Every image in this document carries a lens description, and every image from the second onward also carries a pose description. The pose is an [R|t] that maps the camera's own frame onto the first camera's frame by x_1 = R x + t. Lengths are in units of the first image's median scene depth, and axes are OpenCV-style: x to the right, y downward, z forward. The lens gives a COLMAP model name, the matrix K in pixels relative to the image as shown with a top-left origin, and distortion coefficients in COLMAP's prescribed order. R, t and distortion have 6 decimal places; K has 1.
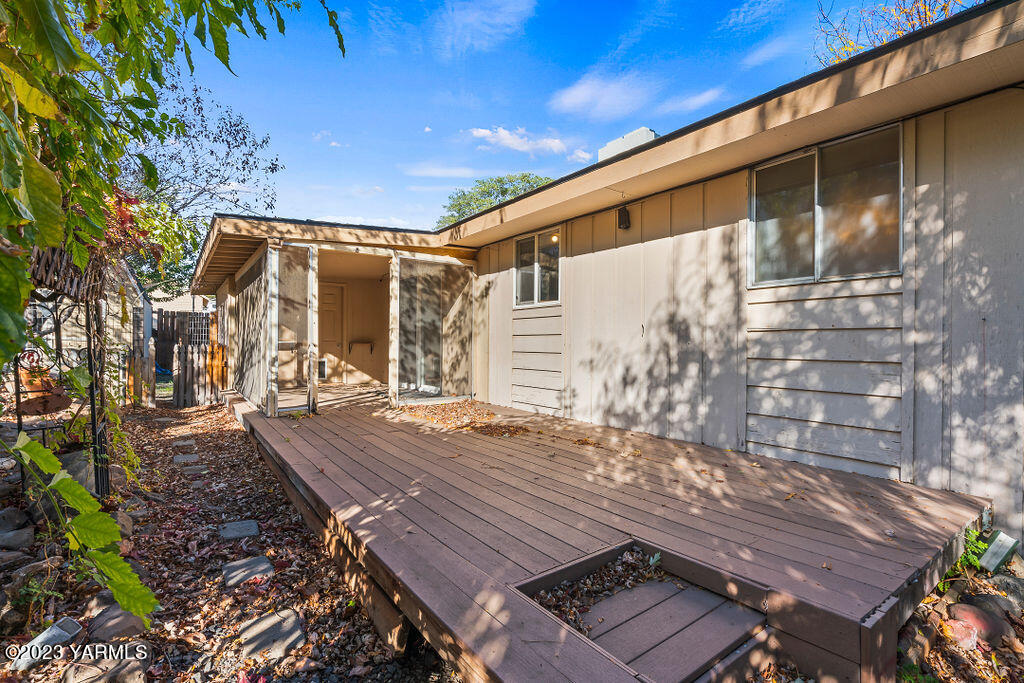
lens RADIAL K [[461.3, 0, 516.9], [0, 461.3, 338.6], [0, 0, 1]] dist [-0.002469, 0.001180]
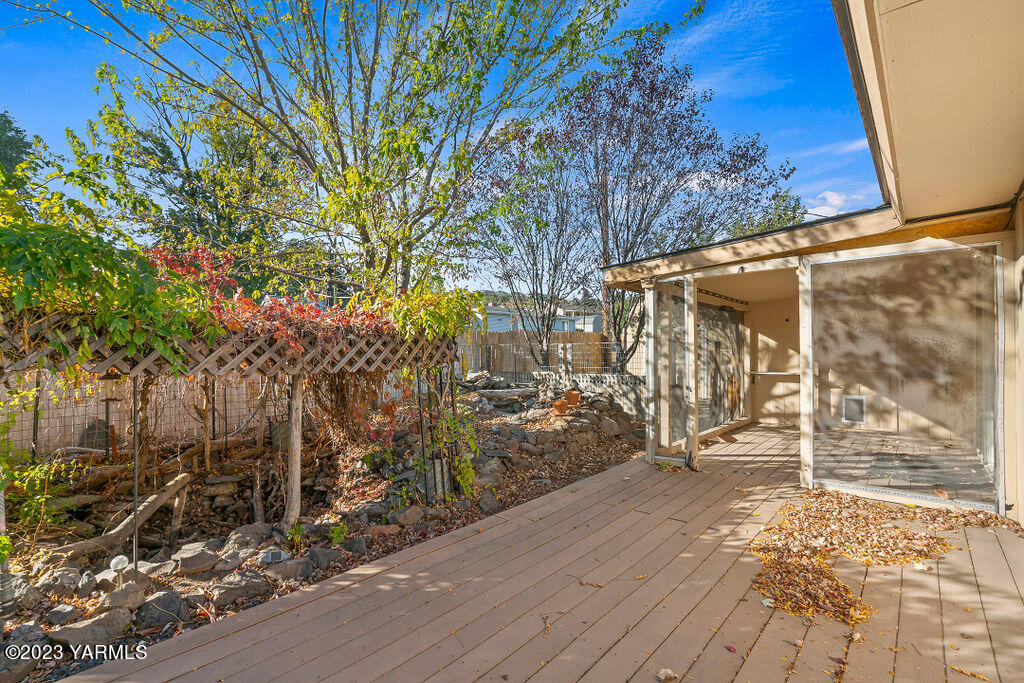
lens RADIAL K [[461.3, 0, 505.7], [0, 461.3, 344.8], [0, 0, 1]] dist [-0.002469, 0.001180]
pose [[0.216809, -0.015710, -0.976088, 0.331668], [0.010280, 0.999852, -0.013810, -0.059356], [0.976160, -0.007040, 0.216938, 0.457439]]
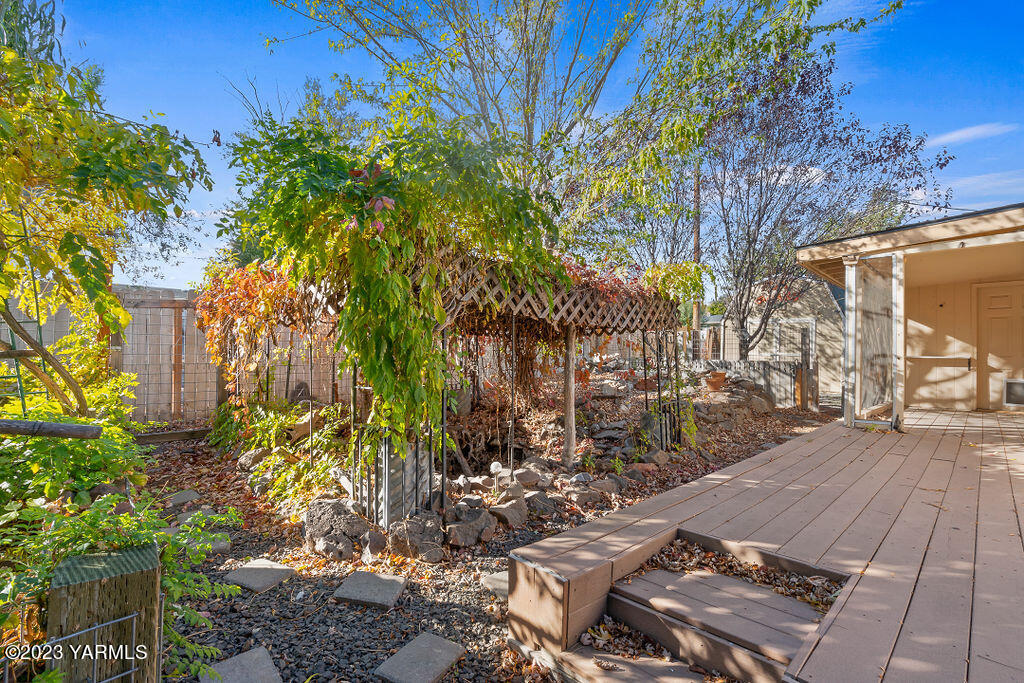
lens RADIAL K [[461.3, 0, 512.6], [0, 461.3, 344.2], [0, 0, 1]] dist [-0.002469, 0.001180]
pose [[0.140438, -0.016302, -0.989955, 0.365640], [-0.014057, 0.999731, -0.018458, 0.013013], [0.989990, 0.016508, 0.140171, 0.093404]]
